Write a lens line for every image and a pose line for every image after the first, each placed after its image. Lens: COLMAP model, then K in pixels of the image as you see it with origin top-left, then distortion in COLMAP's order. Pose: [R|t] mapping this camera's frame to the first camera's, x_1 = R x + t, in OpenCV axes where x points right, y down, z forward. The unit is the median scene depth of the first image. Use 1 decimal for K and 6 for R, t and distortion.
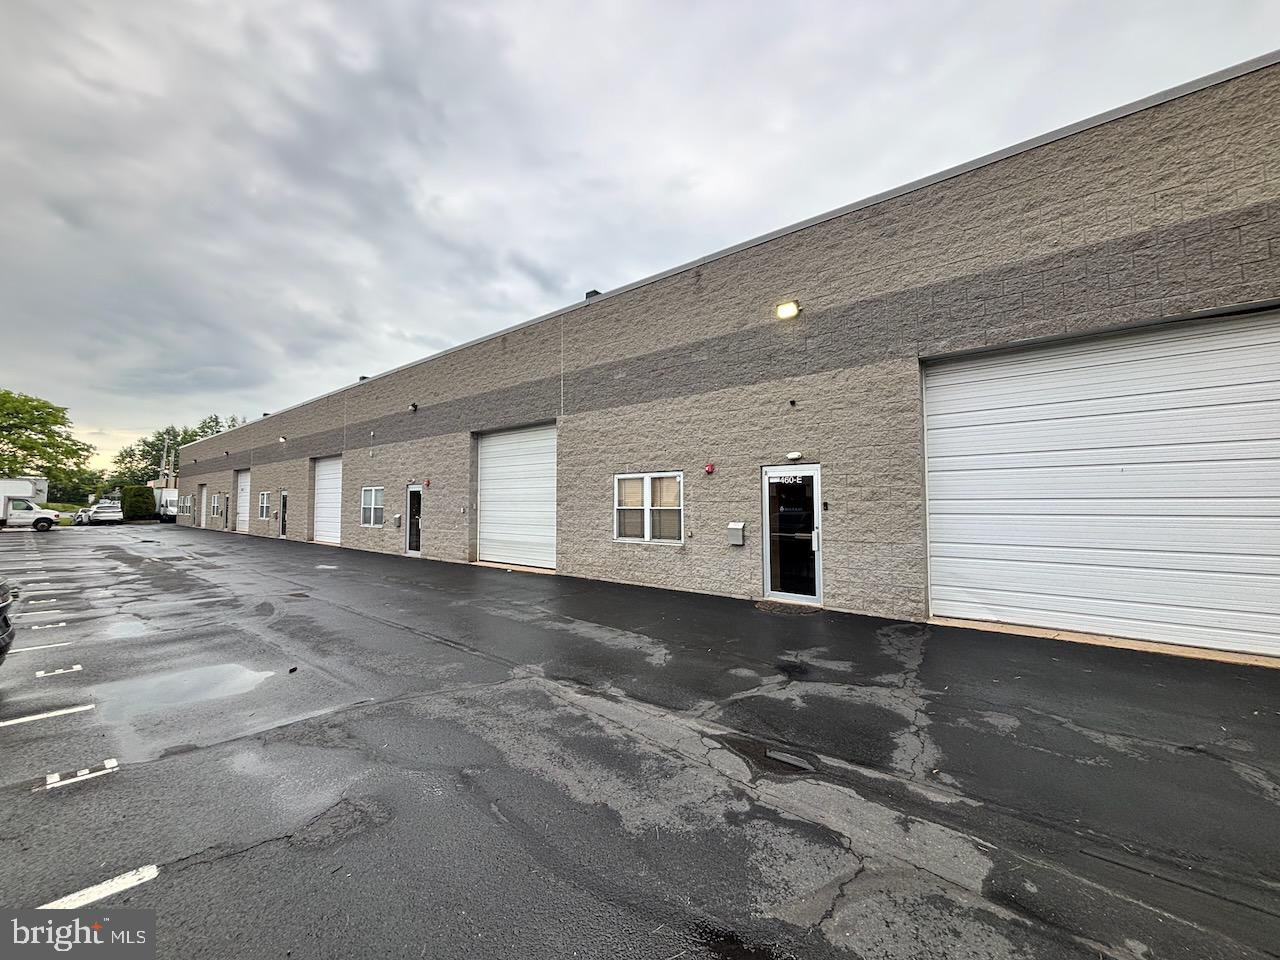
lens RADIAL K [[515.7, 0, 637.8], [0, 515.7, 478.8], [0, 0, 1]] dist [-0.000596, 0.000169]
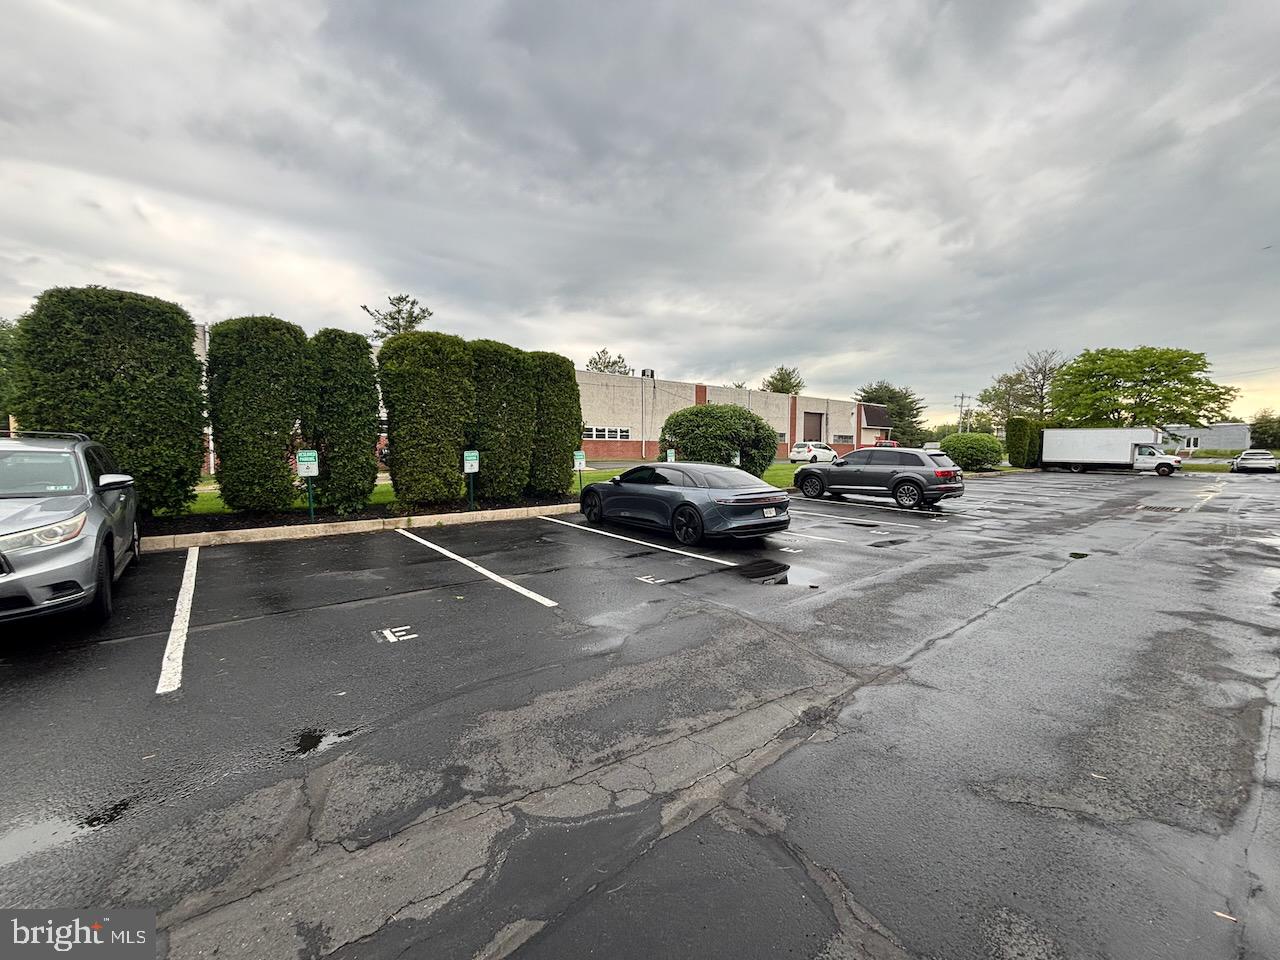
lens RADIAL K [[515.7, 0, 637.8], [0, 515.7, 478.8], [0, 0, 1]] dist [-0.000596, 0.000169]
pose [[-0.184355, 0.052496, -0.981457, 0.740990], [0.049029, 0.997821, 0.044162, 0.064838], [0.981636, -0.039978, -0.186527, 1.095752]]
